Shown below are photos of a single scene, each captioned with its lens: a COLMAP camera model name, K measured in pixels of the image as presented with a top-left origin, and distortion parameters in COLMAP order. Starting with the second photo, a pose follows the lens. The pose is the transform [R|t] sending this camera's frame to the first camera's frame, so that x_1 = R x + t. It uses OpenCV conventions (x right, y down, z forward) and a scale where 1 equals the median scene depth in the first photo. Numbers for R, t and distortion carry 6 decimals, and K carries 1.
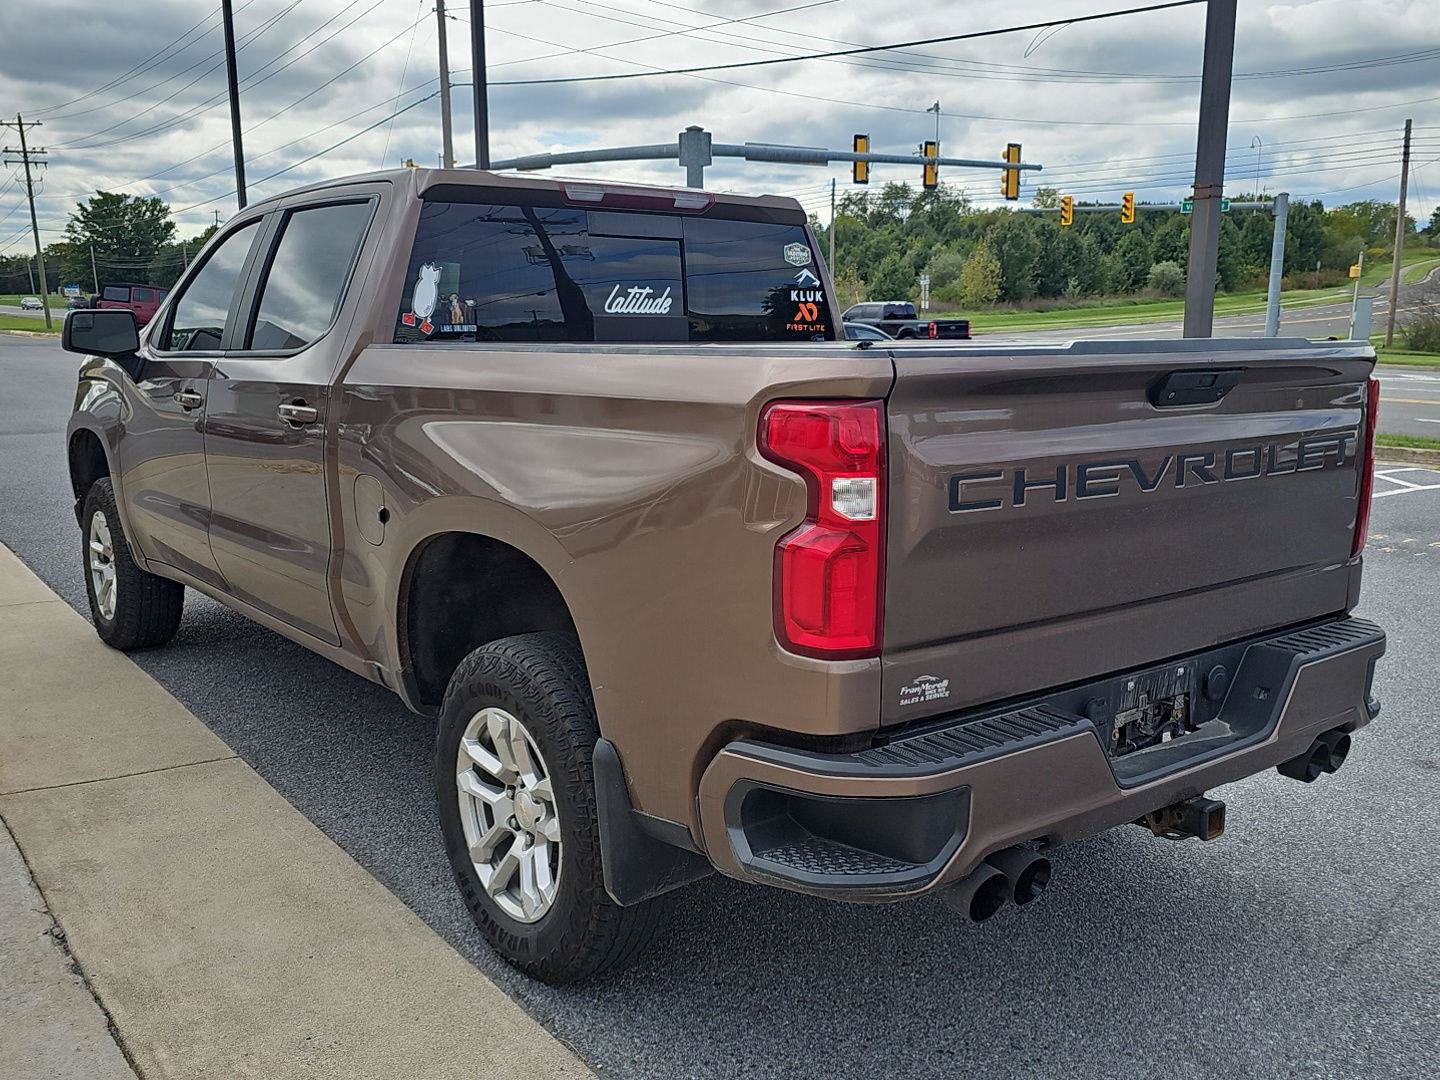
lens RADIAL K [[1313.4, 0, 716.0], [0, 1313.4, 548.2], [0, 0, 1]] dist [0.031636, -0.017003]
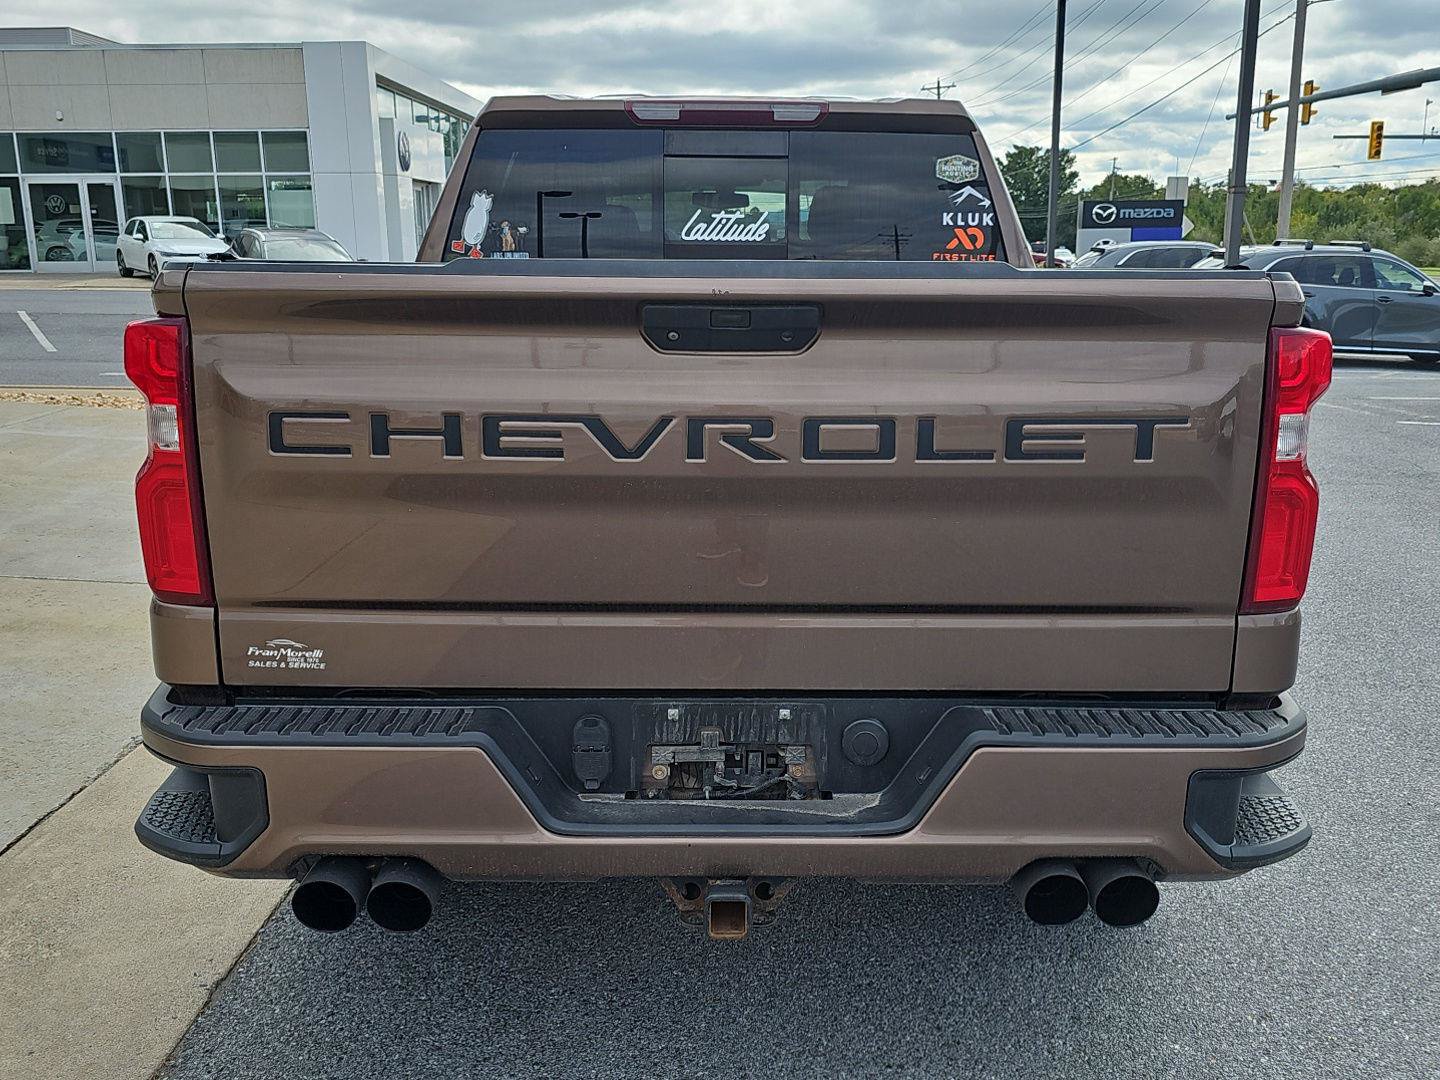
lens RADIAL K [[1304.1, 0, 727.0], [0, 1304.1, 543.6], [0, 0, 1]] dist [0.033779, -0.023209]
pose [[0.795058, 0.128870, -0.592684, 0.504813], [-0.106781, 0.991645, 0.072376, -0.034228], [0.597059, 0.005745, 0.802176, 0.265466]]
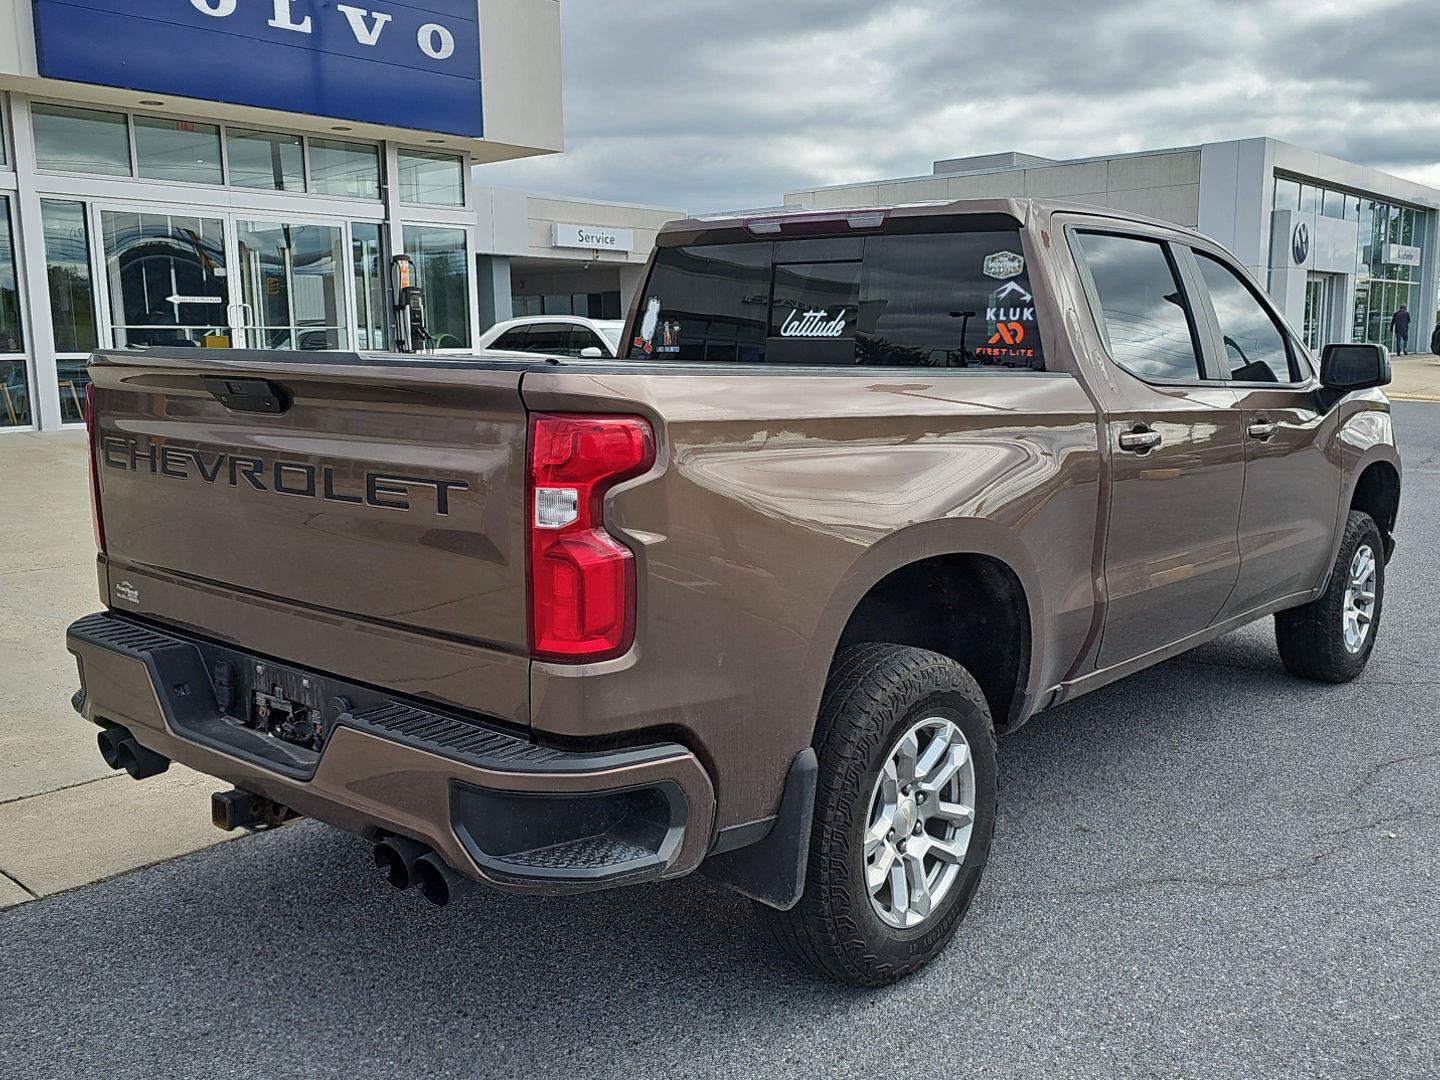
lens RADIAL K [[1304.1, 0, 727.0], [0, 1304.1, 543.6], [0, 0, 1]] dist [0.033779, -0.023209]
pose [[0.218385, 0.143077, -0.965317, 0.918094], [-0.176366, 0.978691, 0.105159, -0.114365], [0.959793, 0.147283, 0.238965, 0.708552]]
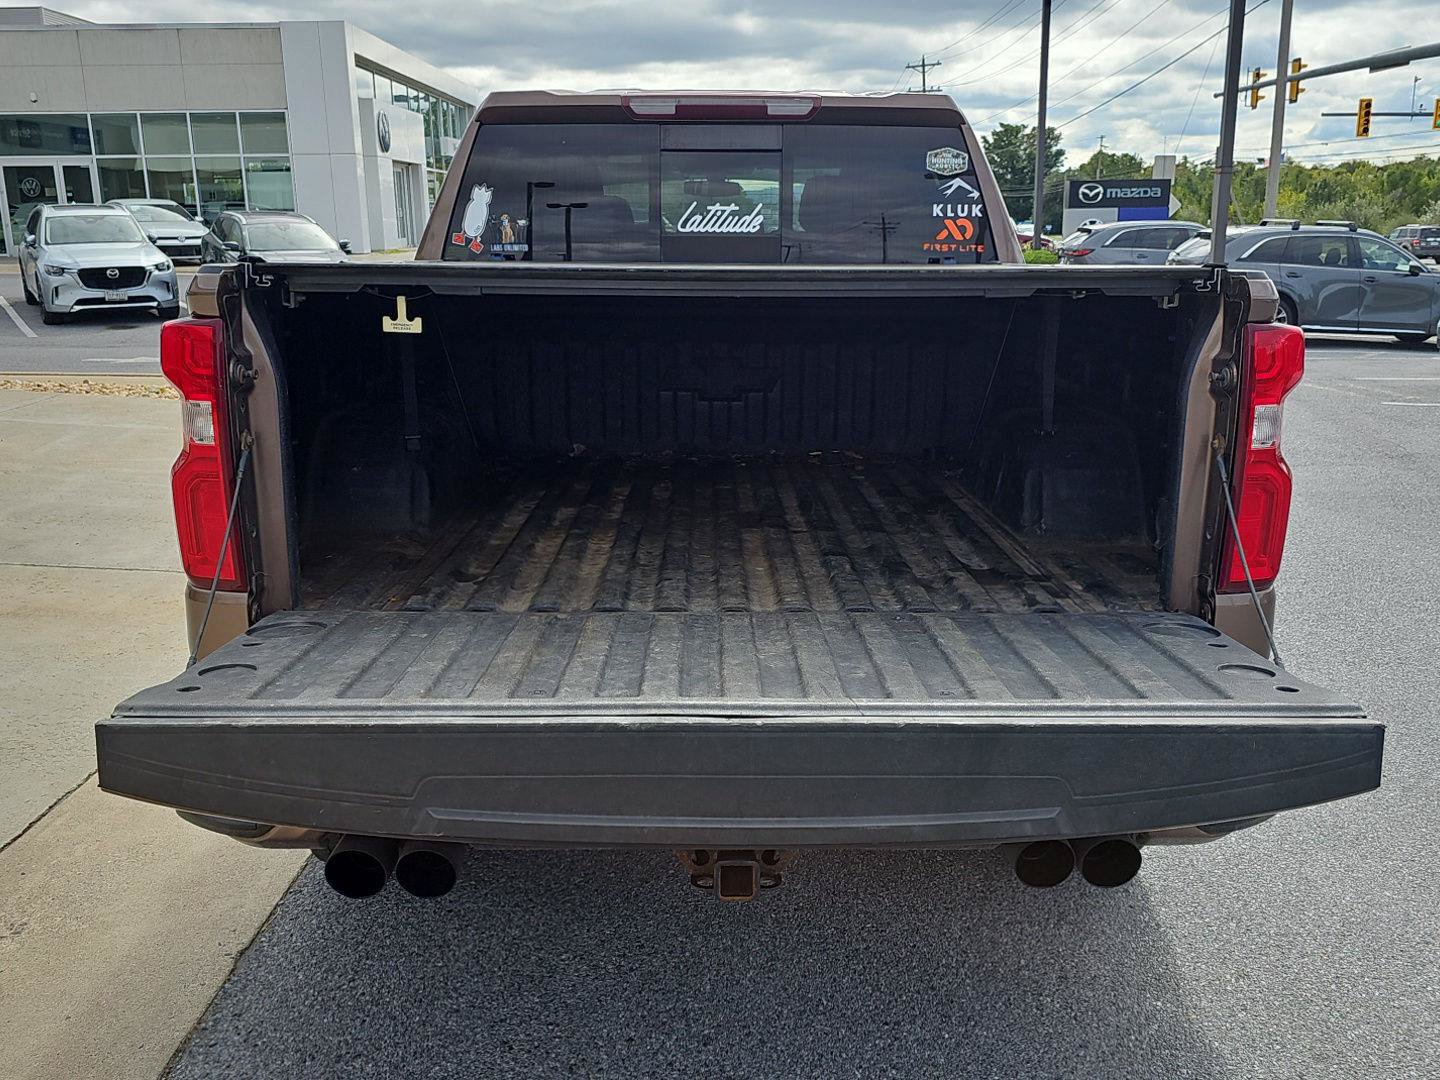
lens RADIAL K [[1313.4, 0, 716.0], [0, 1313.4, 548.2], [0, 0, 1]] dist [0.031636, -0.017003]
pose [[0.797666, 0.134220, -0.587974, 0.516539], [-0.101967, 0.990900, 0.087867, -0.036449], [0.594417, -0.010135, 0.804093, 0.235220]]
